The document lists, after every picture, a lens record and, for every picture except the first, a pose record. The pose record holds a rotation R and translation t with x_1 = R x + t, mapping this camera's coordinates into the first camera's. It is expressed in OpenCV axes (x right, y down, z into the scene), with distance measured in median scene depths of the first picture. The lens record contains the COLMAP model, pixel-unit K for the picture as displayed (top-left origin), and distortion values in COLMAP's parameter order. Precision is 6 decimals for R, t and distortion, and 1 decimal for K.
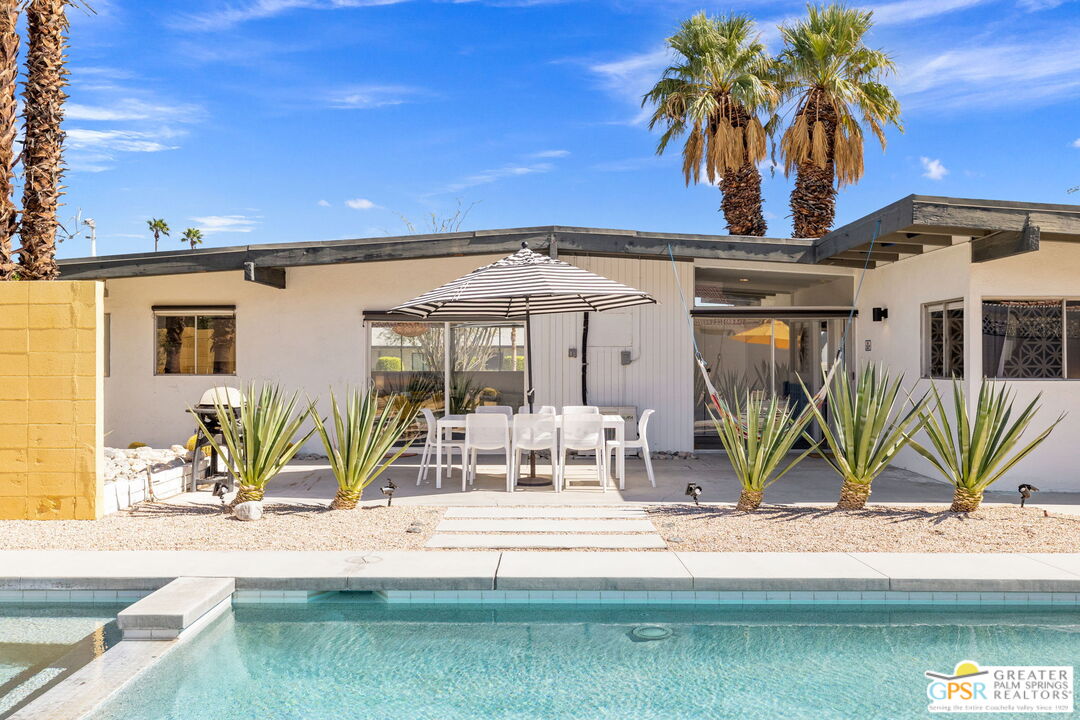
lens RADIAL K [[955.5, 0, 540.0], [0, 955.5, 360.0], [0, 0, 1]] dist [0.002278, 0.001709]
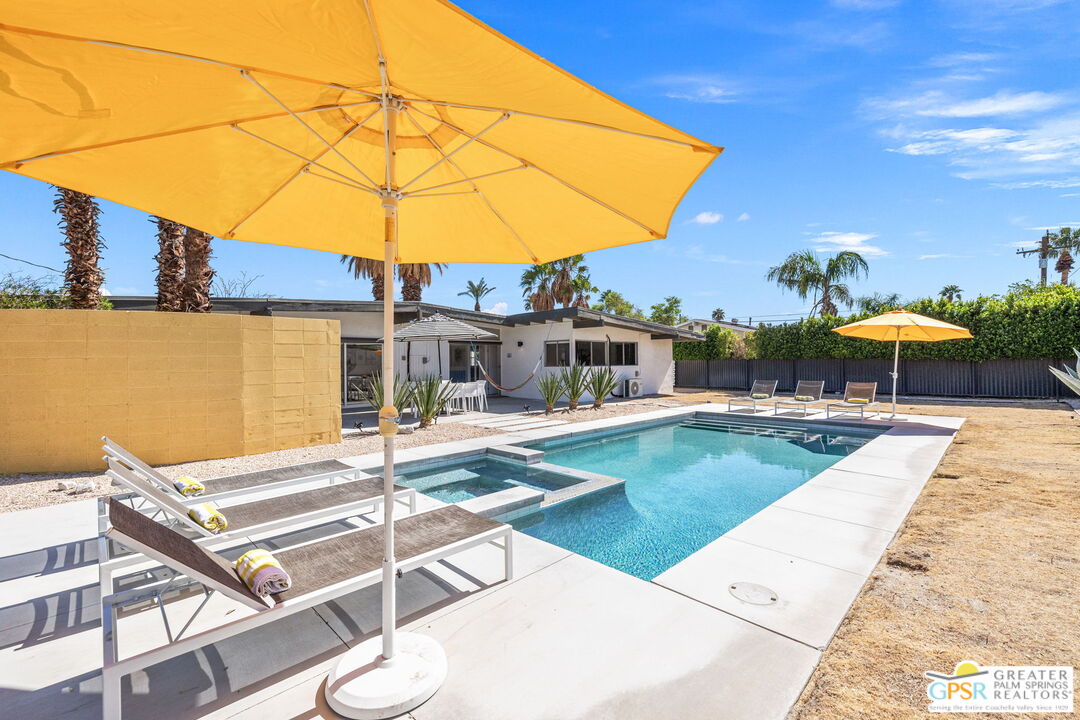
lens RADIAL K [[455.5, 0, 535.8], [0, 455.5, 358.5], [0, 0, 1]] dist [0.002109, 0.000427]
pose [[0.711606, -0.000688, 0.702578, -0.653741], [0.007509, 0.999950, -0.006627, 0.003633], [-0.702539, 0.009991, 0.711575, 0.042928]]
